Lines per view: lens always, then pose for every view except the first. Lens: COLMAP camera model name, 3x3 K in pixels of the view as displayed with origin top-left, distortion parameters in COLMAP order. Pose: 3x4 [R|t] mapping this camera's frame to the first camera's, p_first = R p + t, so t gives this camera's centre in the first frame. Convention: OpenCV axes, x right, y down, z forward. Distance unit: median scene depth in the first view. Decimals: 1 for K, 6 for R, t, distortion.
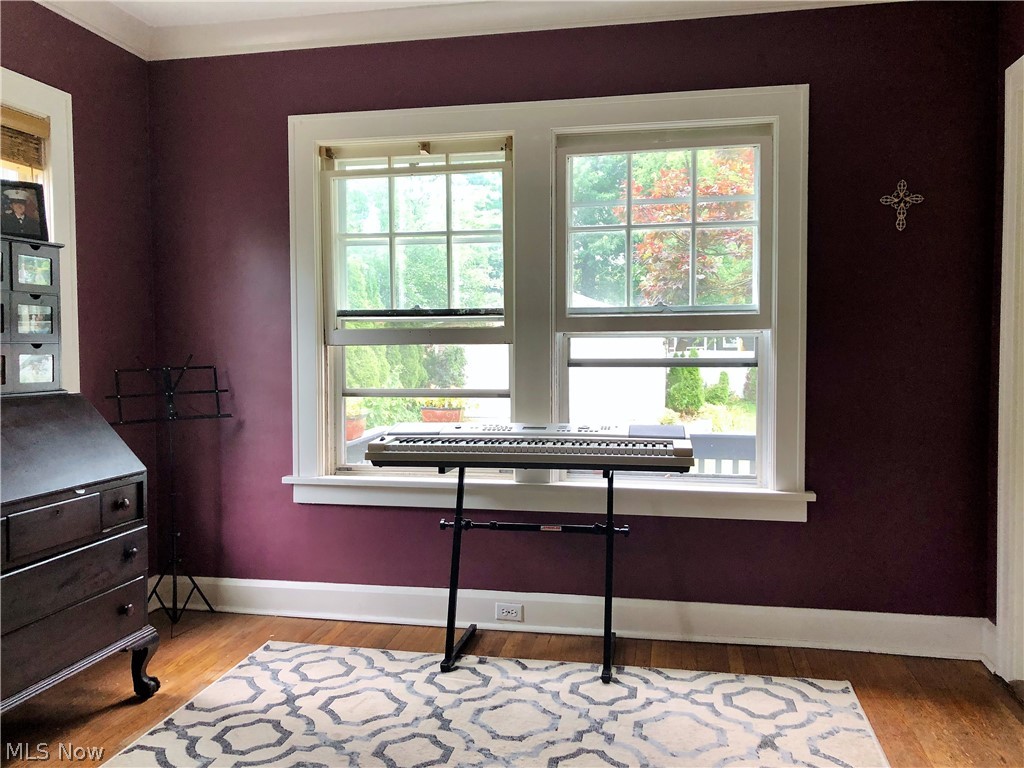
lens RADIAL K [[840.3, 0, 511.2], [0, 840.3, 376.0], [0, 0, 1]] dist [0.005139, 0.005371]
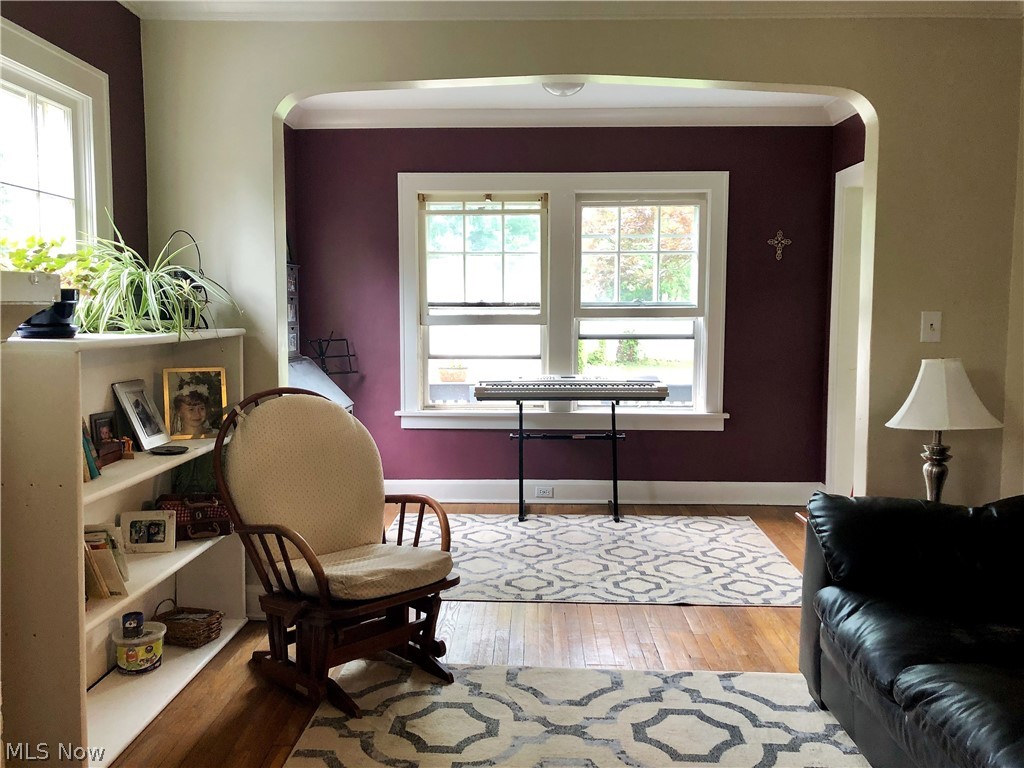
lens RADIAL K [[837.0, 0, 512.0], [0, 837.0, 384.0], [0, 0, 1]] dist [0.049329, -0.080719]
pose [[0.986478, -0.009424, 0.163620, -0.335765], [0.000813, 0.998614, 0.052618, -0.010728], [-0.163889, -0.051774, 0.985119, -0.577861]]
